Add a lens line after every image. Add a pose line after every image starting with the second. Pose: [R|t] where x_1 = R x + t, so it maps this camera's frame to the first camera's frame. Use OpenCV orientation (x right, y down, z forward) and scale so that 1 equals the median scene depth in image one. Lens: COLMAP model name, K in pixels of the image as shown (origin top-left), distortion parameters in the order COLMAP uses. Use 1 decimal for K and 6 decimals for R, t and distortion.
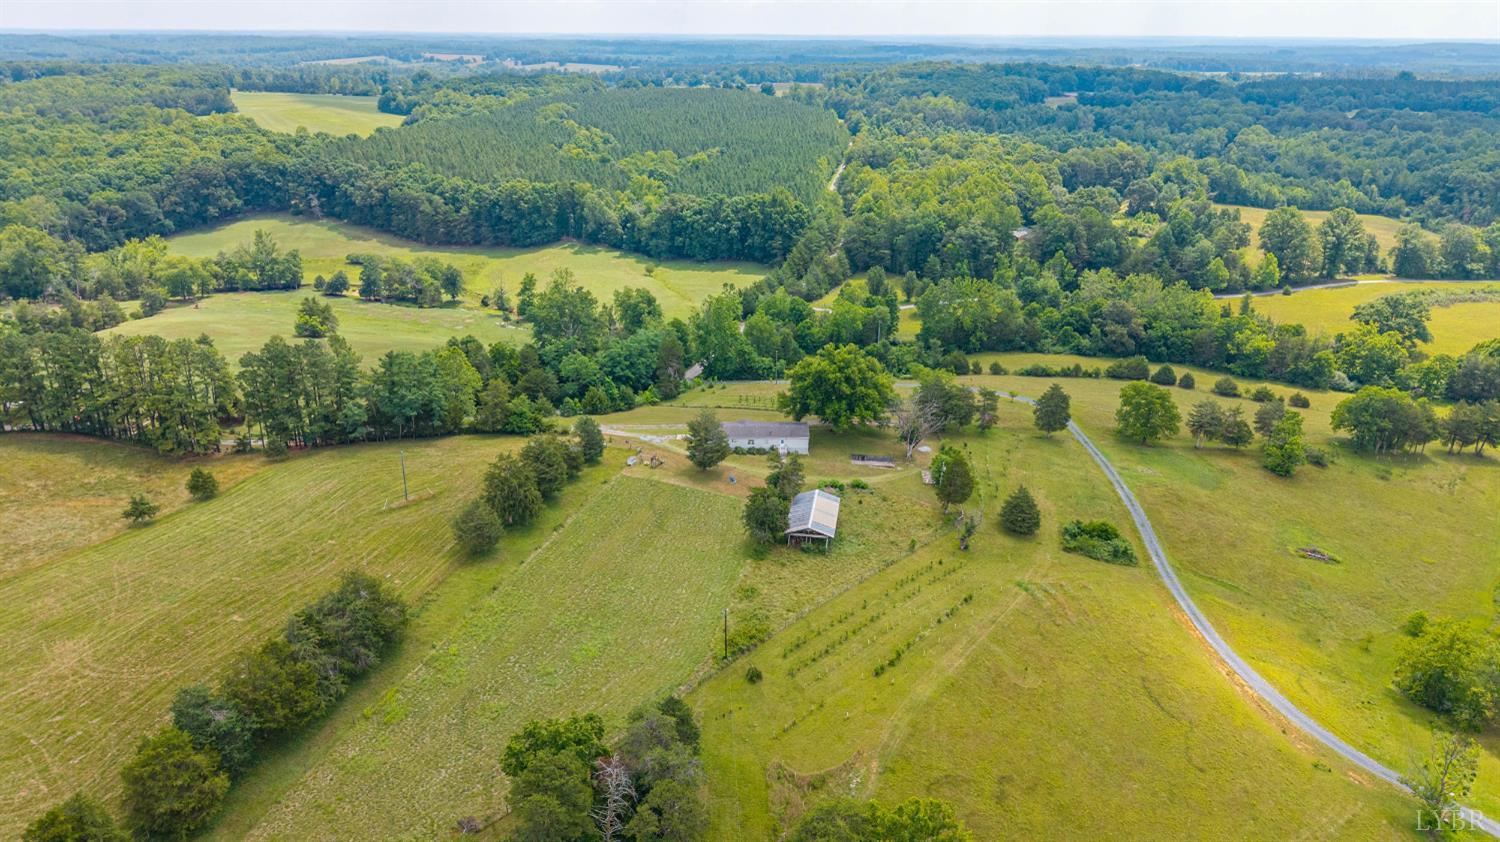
lens RADIAL K [[1008.8, 0, 744.5], [0, 1008.8, 424.0], [0, 0, 1]] dist [0.070333, -0.072960]
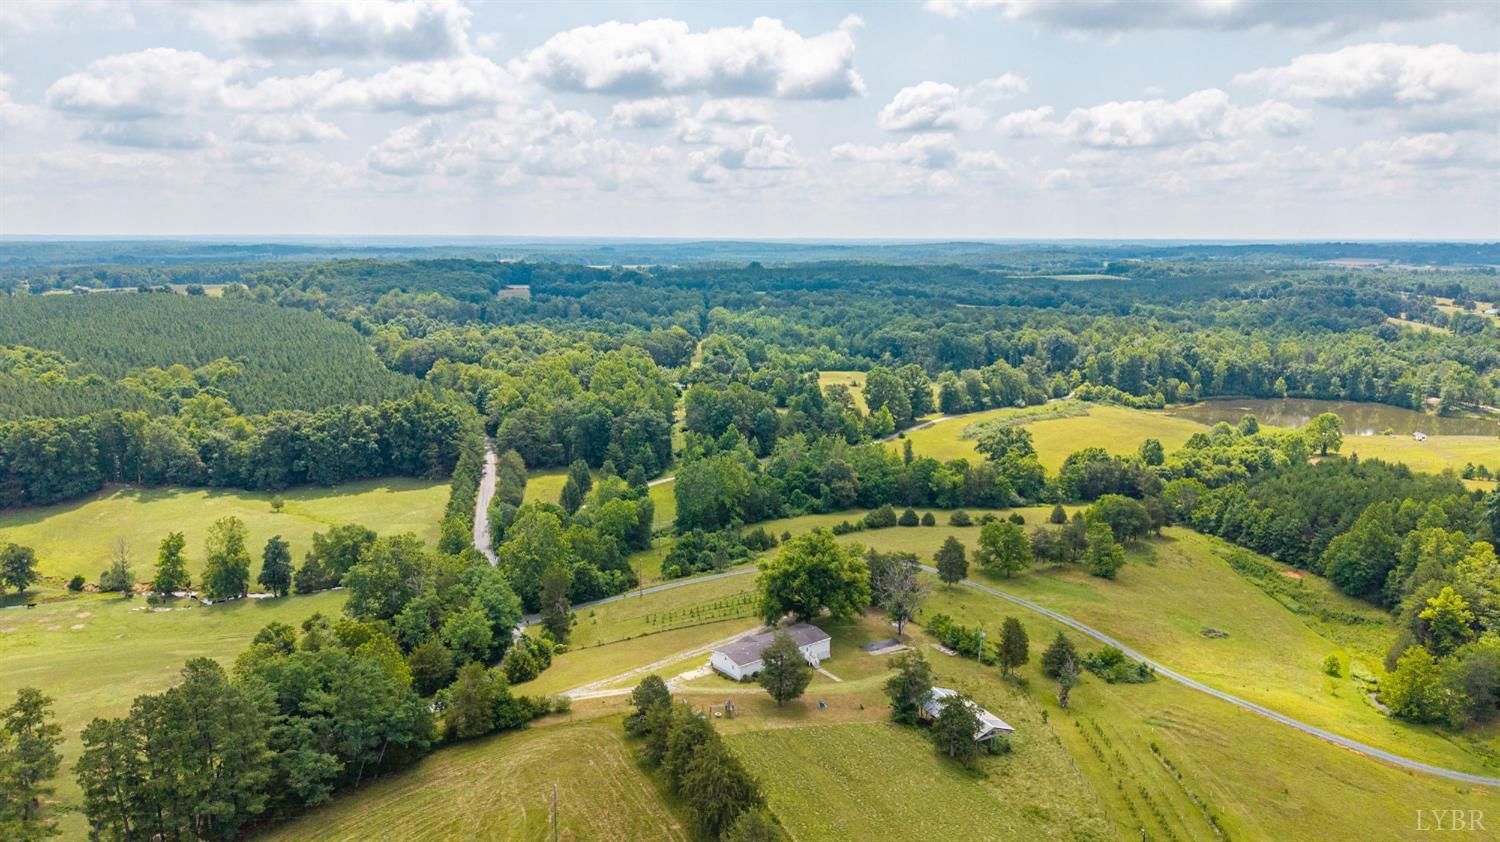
lens RADIAL K [[1008.8, 0, 744.5], [0, 1008.8, 424.0], [0, 0, 1]] dist [0.070333, -0.072960]
pose [[0.807881, -0.114496, 0.578117, -0.253304], [0.216111, 0.970168, -0.109859, -0.045242], [-0.548292, 0.213691, 0.808525, 0.126399]]
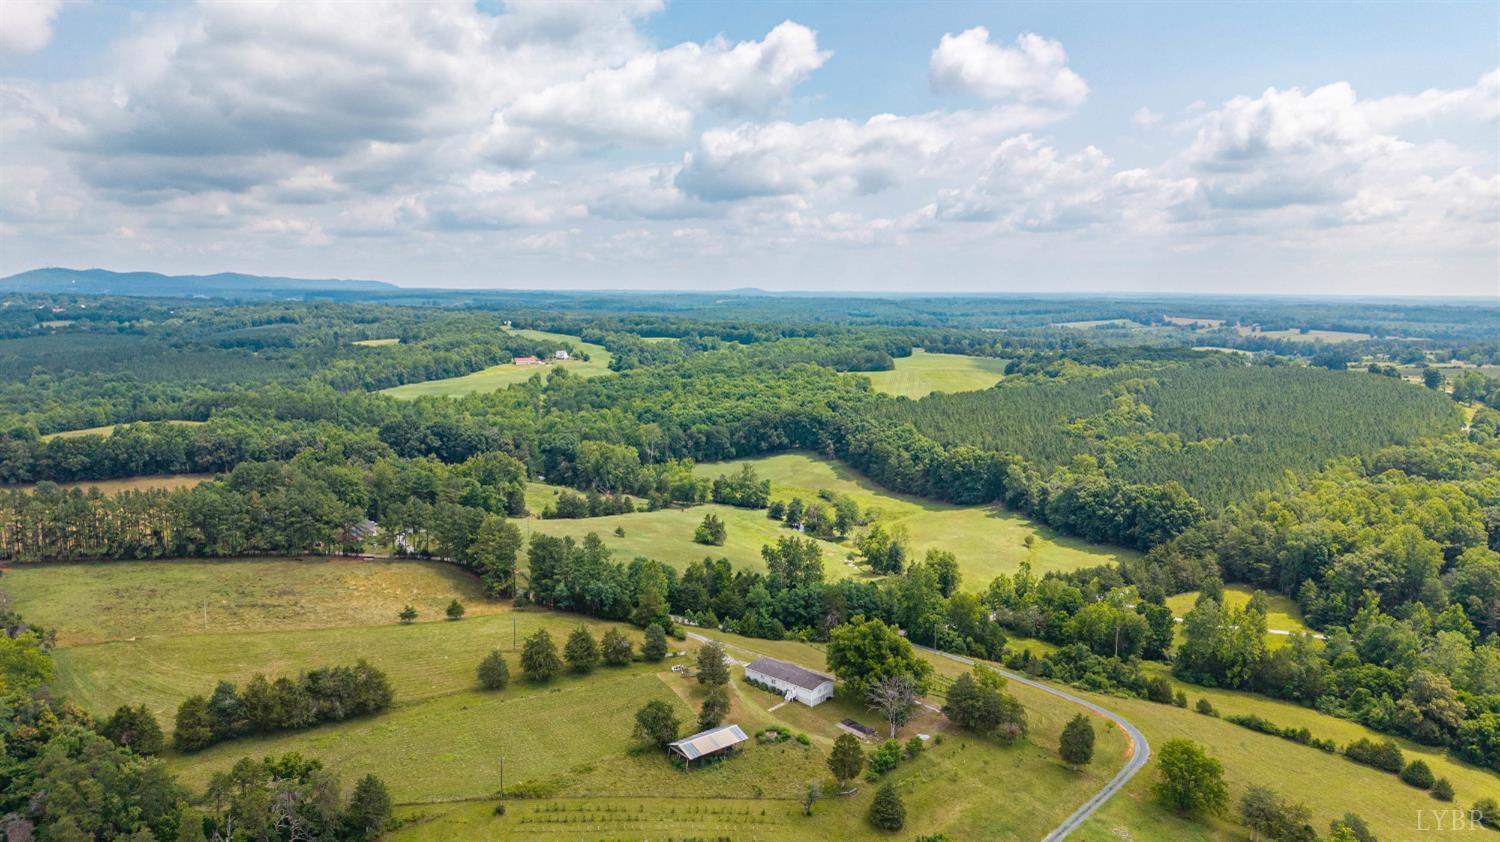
lens RADIAL K [[1008.8, 0, 744.5], [0, 1008.8, 424.0], [0, 0, 1]] dist [0.070333, -0.072960]
pose [[0.744378, 0.092458, -0.661326, 0.367646], [-0.245204, 0.959028, -0.141918, -0.046879], [0.621109, 0.267801, 0.736551, 0.009581]]
